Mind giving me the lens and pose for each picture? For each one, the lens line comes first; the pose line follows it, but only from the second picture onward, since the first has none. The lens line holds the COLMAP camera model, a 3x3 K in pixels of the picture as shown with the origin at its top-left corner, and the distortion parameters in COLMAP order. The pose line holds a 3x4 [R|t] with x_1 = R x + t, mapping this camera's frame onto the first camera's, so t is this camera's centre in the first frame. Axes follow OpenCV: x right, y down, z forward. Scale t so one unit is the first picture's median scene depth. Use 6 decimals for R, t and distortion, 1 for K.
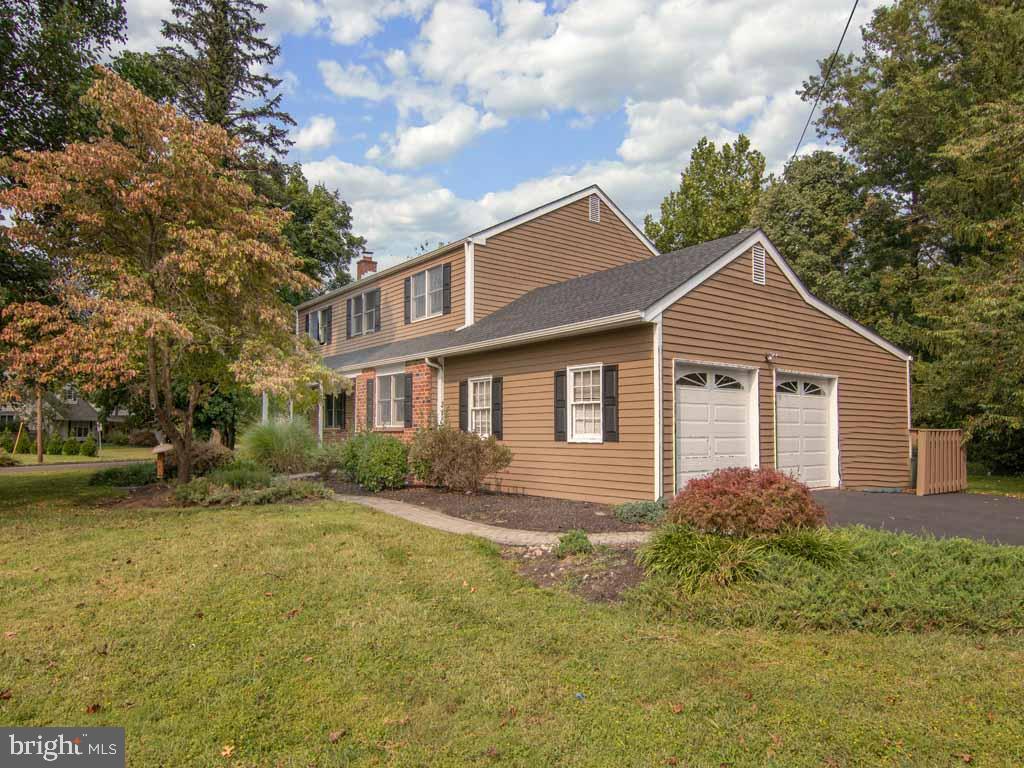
lens RADIAL K [[697.3, 0, 510.3], [0, 697.3, 393.1], [0, 0, 1]] dist [-0.013440, -0.000630]
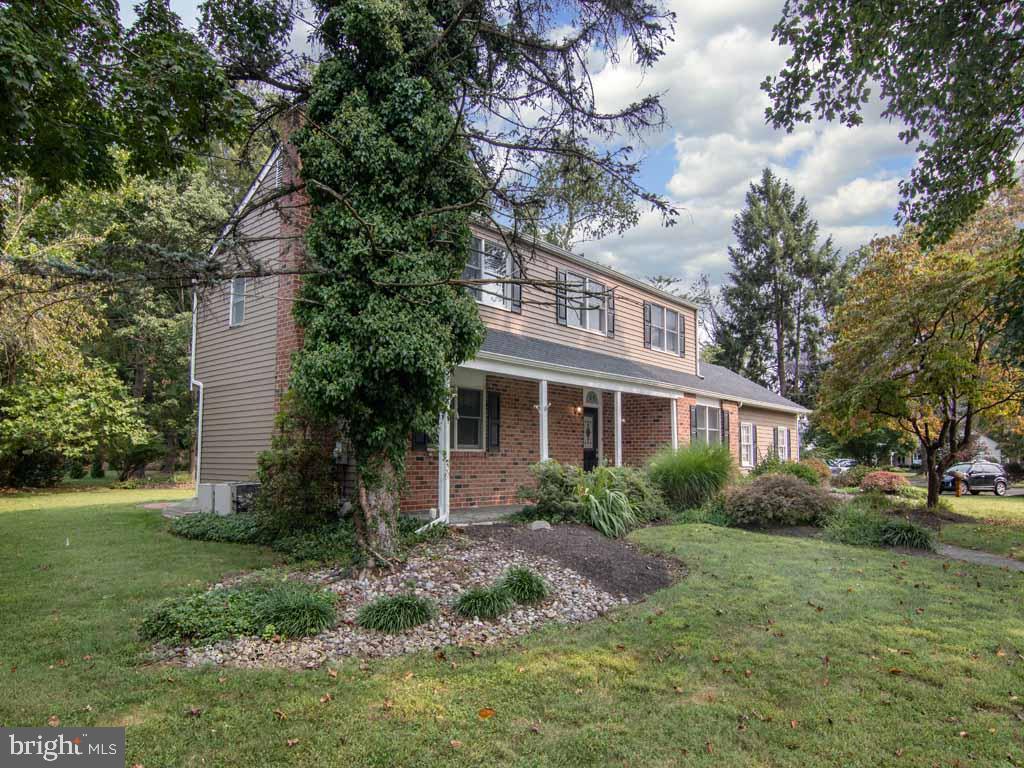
lens RADIAL K [[655.4, 0, 508.1], [0, 655.4, 381.8], [0, 0, 1]] dist [-0.004426, -0.001262]
pose [[-0.184394, 0.112905, 0.976346, -1.209076], [-0.070829, 0.989271, -0.127777, 0.095757], [-0.980297, -0.092715, -0.174418, 1.614803]]
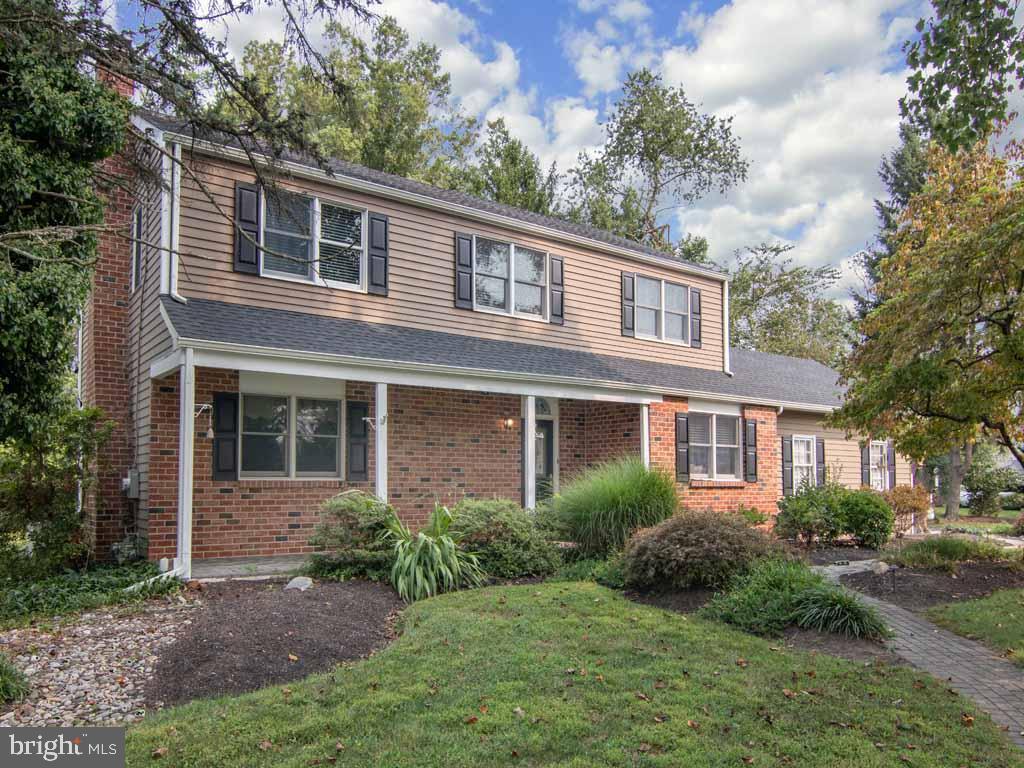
lens RADIAL K [[764.1, 0, 521.3], [0, 764.1, 424.7], [0, 0, 1]] dist [-0.007120, 0.000236]
pose [[0.027478, 0.078461, 0.996538, -1.111755], [-0.064332, 0.994987, -0.076565, 0.070265], [-0.997550, -0.062006, 0.032388, 1.289365]]
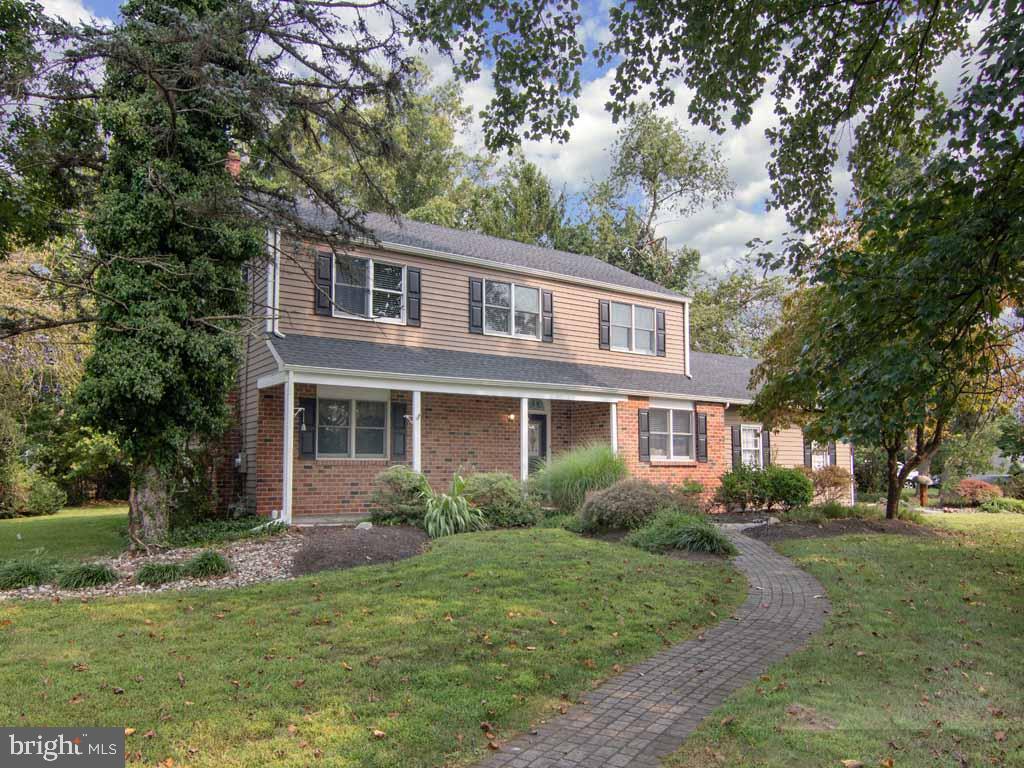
lens RADIAL K [[764.1, 0, 519.4], [0, 764.1, 384.6], [0, 0, 1]] dist [-0.007120, 0.000236]
pose [[0.068358, 0.113155, 0.991223, -1.391842], [-0.062740, 0.992068, -0.108924, 0.078629], [-0.995686, -0.054744, 0.074915, 1.236308]]
